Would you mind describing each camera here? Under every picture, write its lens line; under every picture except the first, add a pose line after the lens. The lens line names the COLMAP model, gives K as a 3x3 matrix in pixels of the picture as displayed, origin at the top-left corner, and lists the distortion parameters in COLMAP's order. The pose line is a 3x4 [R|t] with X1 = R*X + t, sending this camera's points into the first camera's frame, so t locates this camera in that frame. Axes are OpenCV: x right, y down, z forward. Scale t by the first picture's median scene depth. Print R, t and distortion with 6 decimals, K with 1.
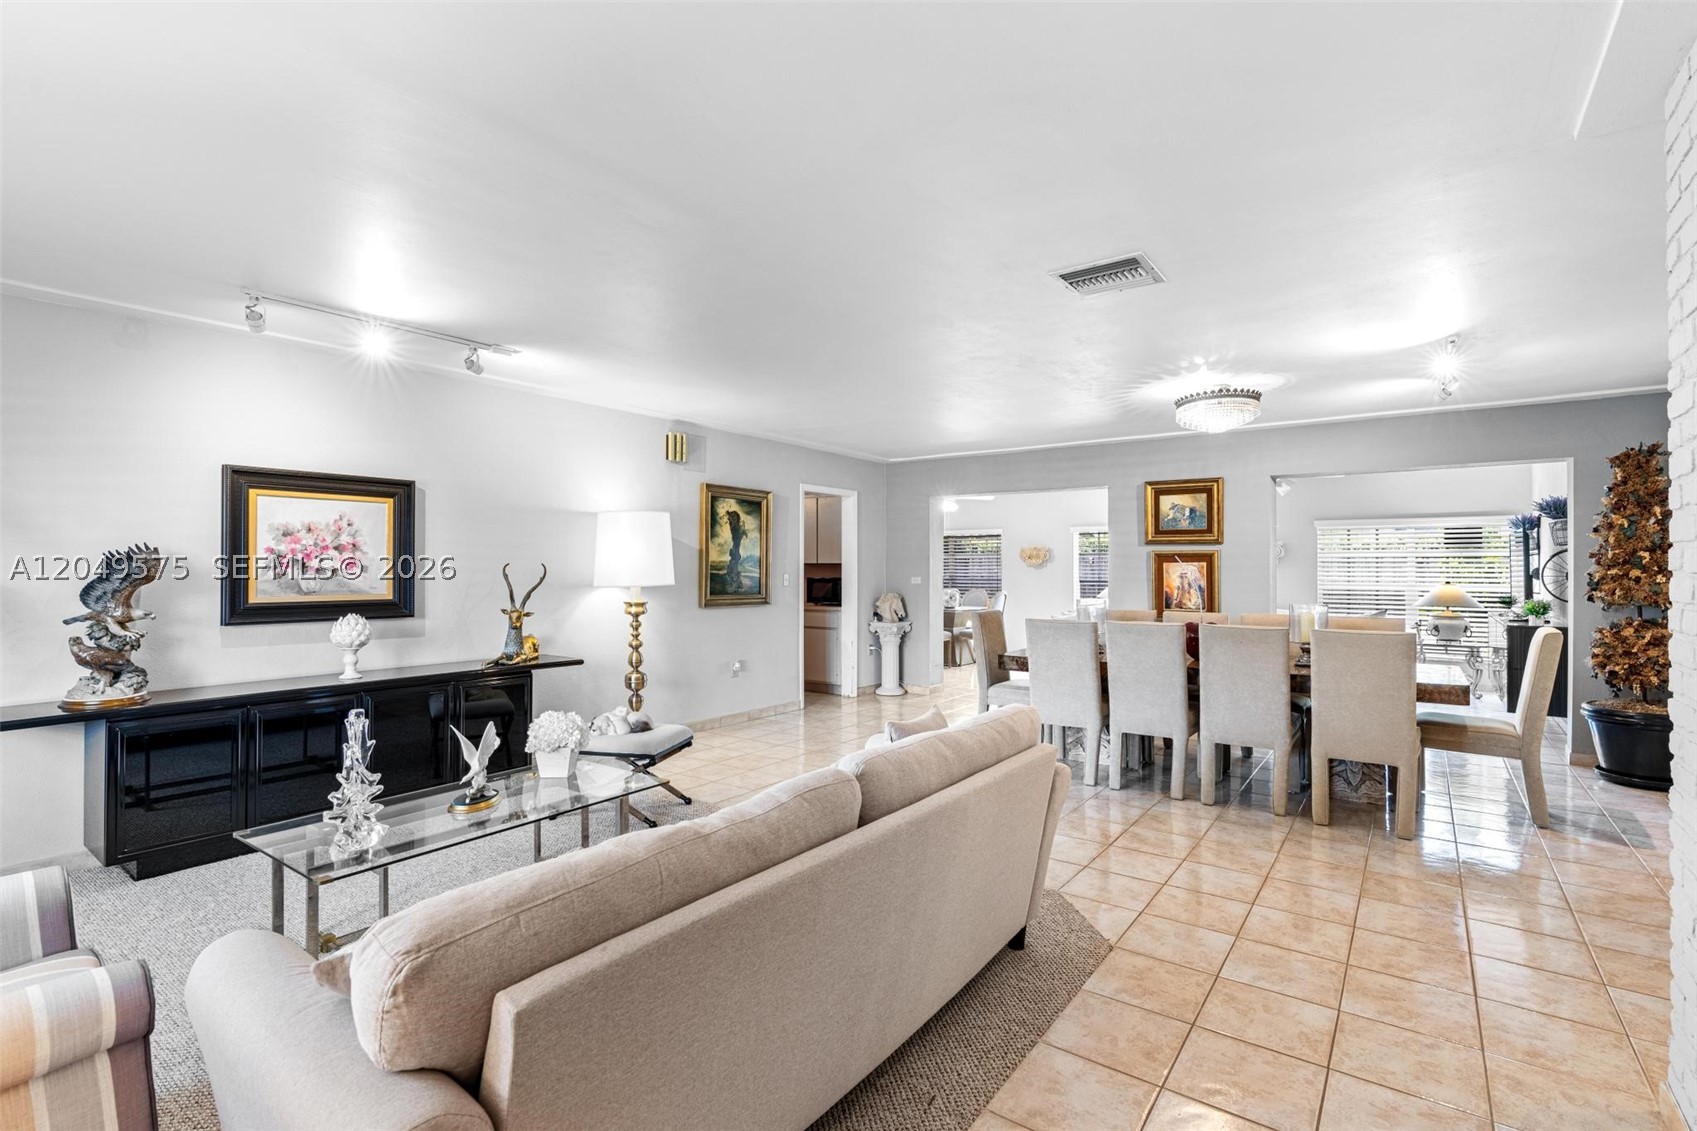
lens RADIAL K [[775.7, 0, 844.0], [0, 775.7, 558.8], [0, 0, 1]] dist [-0.005171, 0.001712]
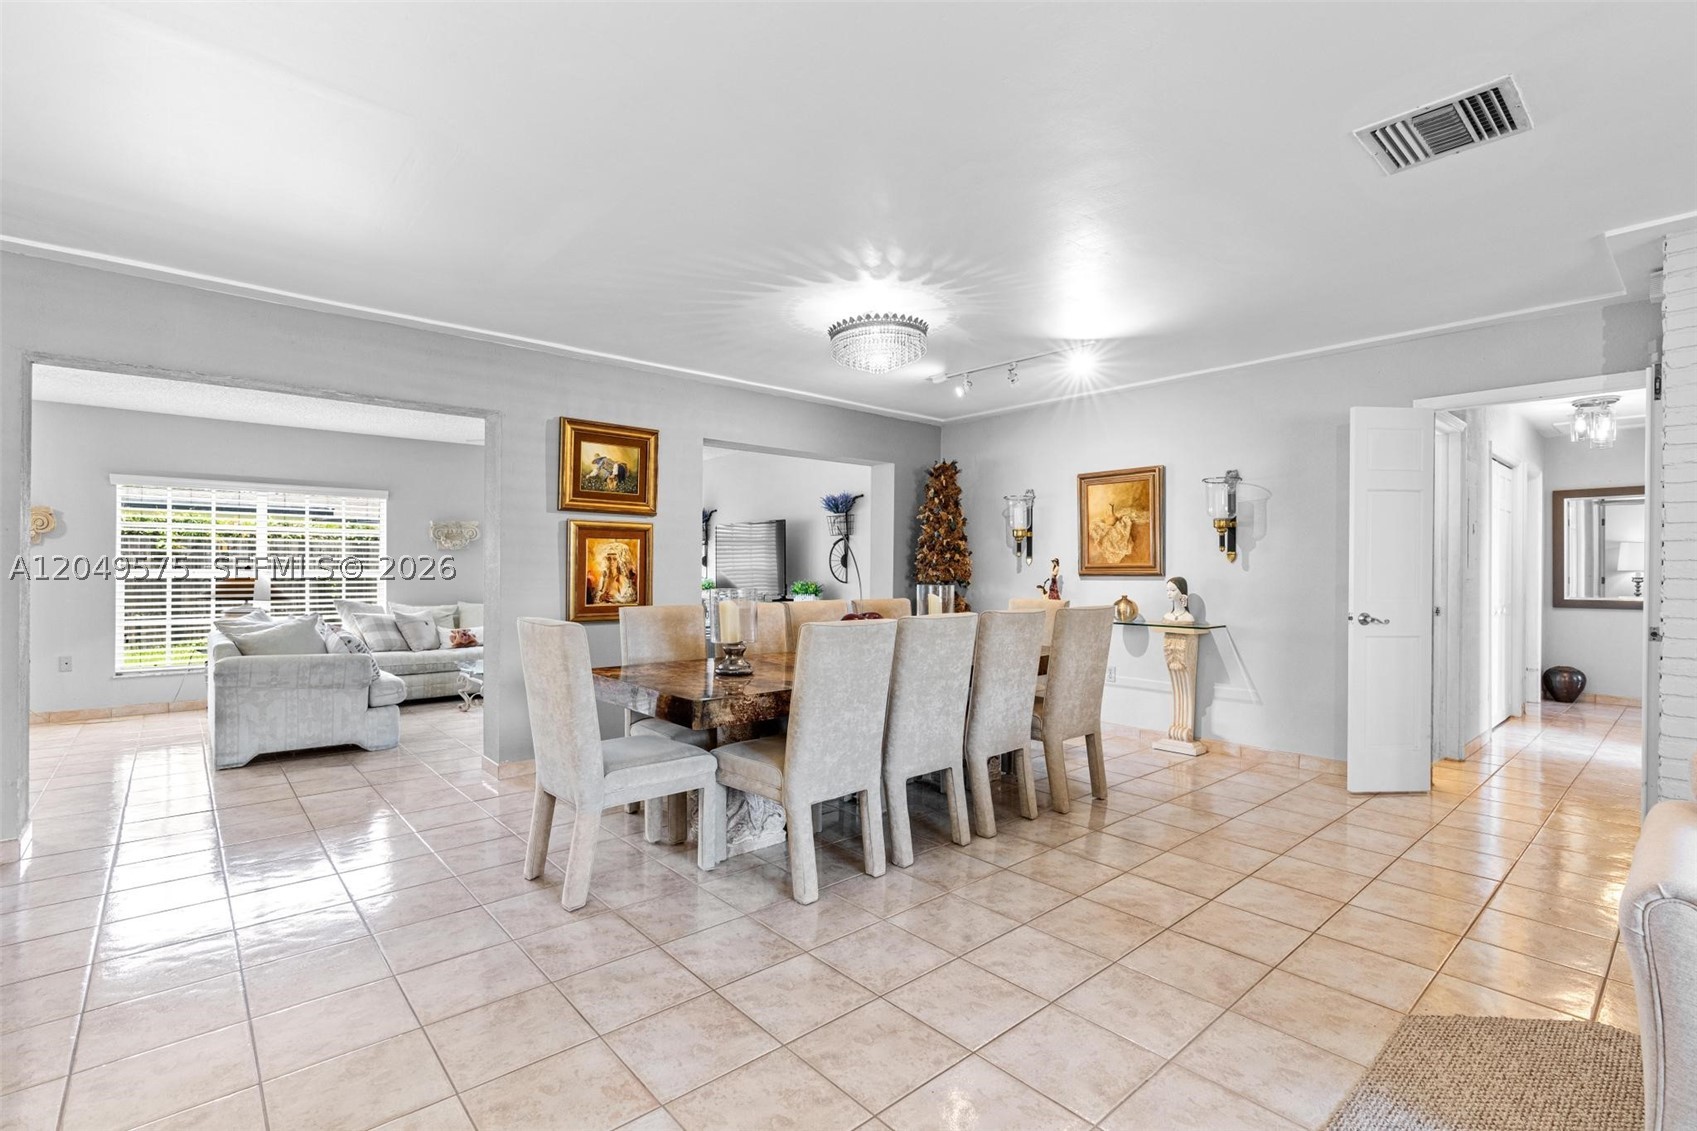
lens RADIAL K [[775.7, 0, 842.5], [0, 775.7, 570.7], [0, 0, 1]] dist [-0.005171, 0.001712]
pose [[0.206664, -0.000387, 0.978412, -0.334253], [-0.015796, 0.999868, 0.003732, 0.042351], [-0.978284, -0.016226, 0.206631, 0.961663]]
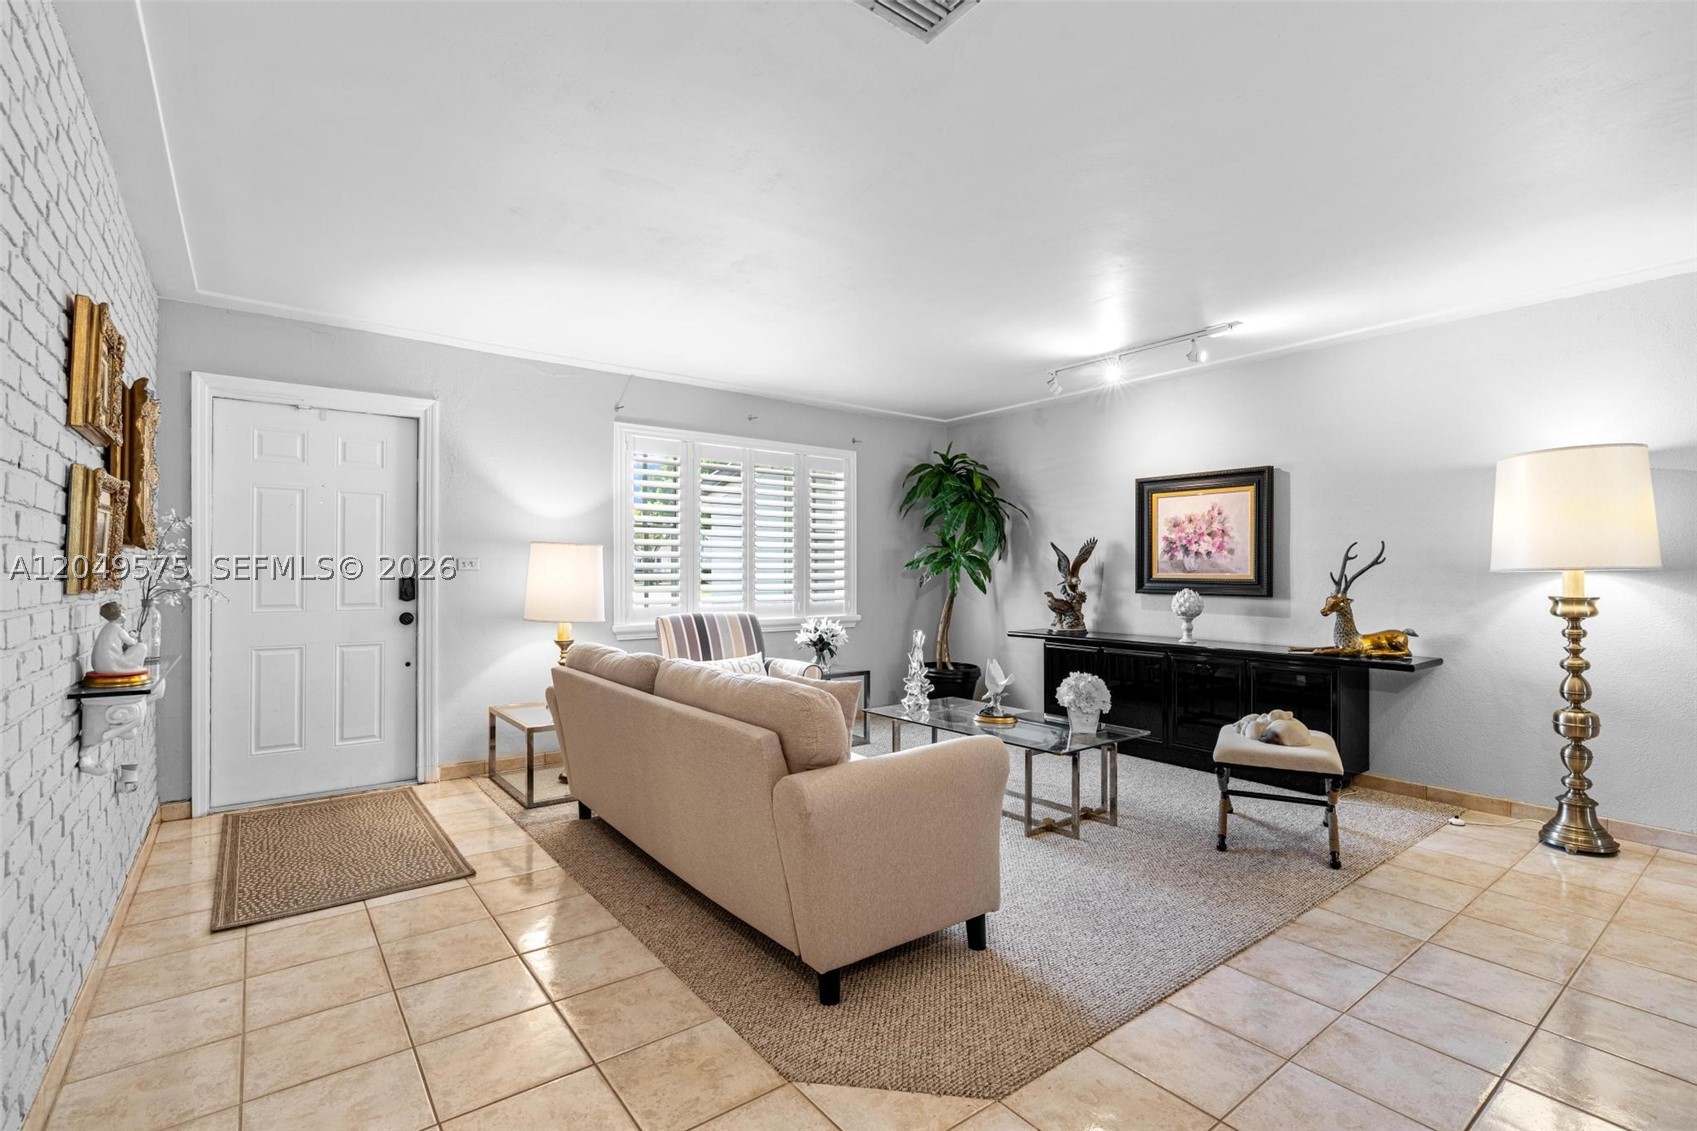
lens RADIAL K [[775.7, 0, 858.6], [0, 775.7, 561.2], [0, 0, 1]] dist [-0.005171, 0.001712]
pose [[-0.266368, -0.013806, -0.963773, 0.602393], [0.008245, 0.999828, -0.016601, 0.040789], [0.963836, -0.012368, -0.266208, 0.763750]]
